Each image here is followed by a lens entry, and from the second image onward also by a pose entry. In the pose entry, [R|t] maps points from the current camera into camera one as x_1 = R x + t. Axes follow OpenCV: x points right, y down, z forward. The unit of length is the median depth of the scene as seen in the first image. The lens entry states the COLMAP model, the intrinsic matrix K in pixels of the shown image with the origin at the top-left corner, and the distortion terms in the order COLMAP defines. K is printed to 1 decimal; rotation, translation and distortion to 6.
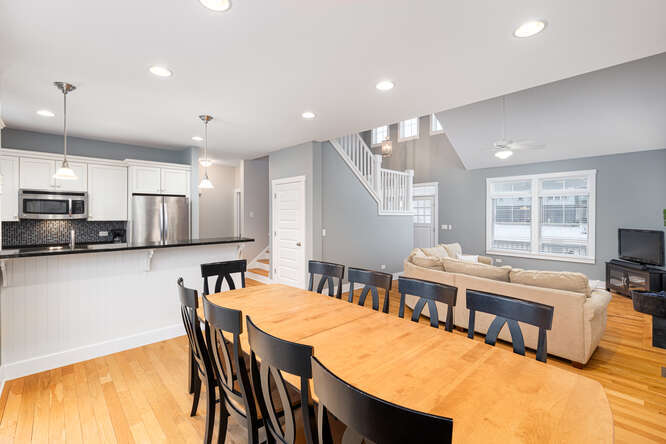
lens RADIAL K [[298.4, 0, 333.0], [0, 298.4, 222.0], [0, 0, 1]] dist [0.002914, 0.000195]
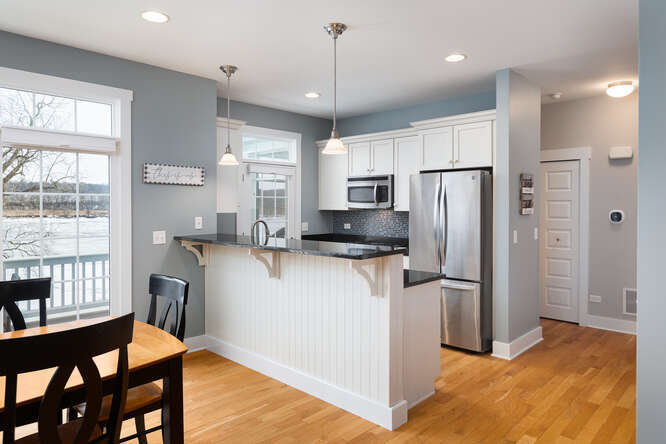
lens RADIAL K [[435.1, 0, 329.0], [0, 435.1, 208.1], [0, 0, 1]] dist [-0.000320, 0.000169]
pose [[0.051441, 0.003658, -0.998669, 0.335328], [-0.026168, 0.999655, 0.002314, -0.009642], [0.998333, 0.026014, 0.051519, 0.800243]]
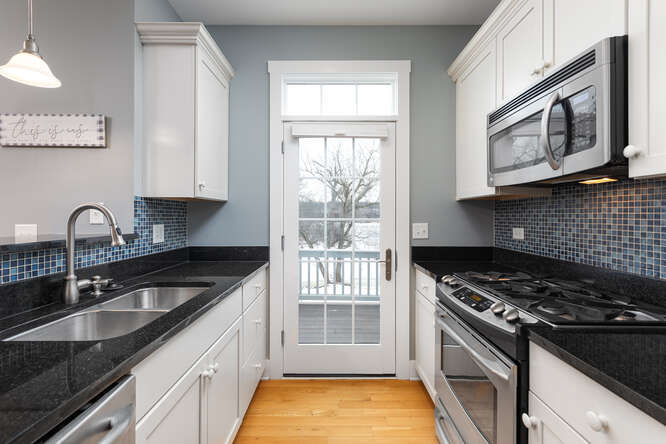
lens RADIAL K [[299.6, 0, 332.5], [0, 299.6, 214.9], [0, 0, 1]] dist [0.000819, 0.000267]
pose [[-0.683797, -0.006055, -0.729647, -0.557992], [-0.022042, 0.999681, 0.012361, 0.023554], [0.729339, 0.024536, -0.683712, 1.034579]]
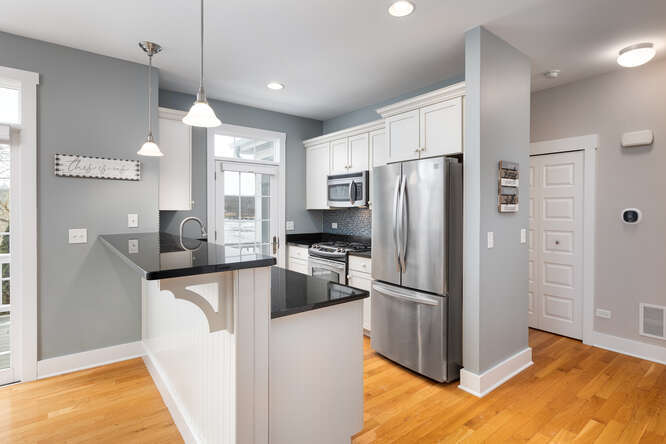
lens RADIAL K [[339.7, 0, 341.1], [0, 339.7, 211.8], [0, 0, 1]] dist [0.001744, 0.000580]
pose [[-0.074547, 0.003014, -0.997213, 0.024473], [-0.027274, 0.999615, 0.005060, -0.000290], [0.996844, 0.027575, -0.074436, 1.035006]]
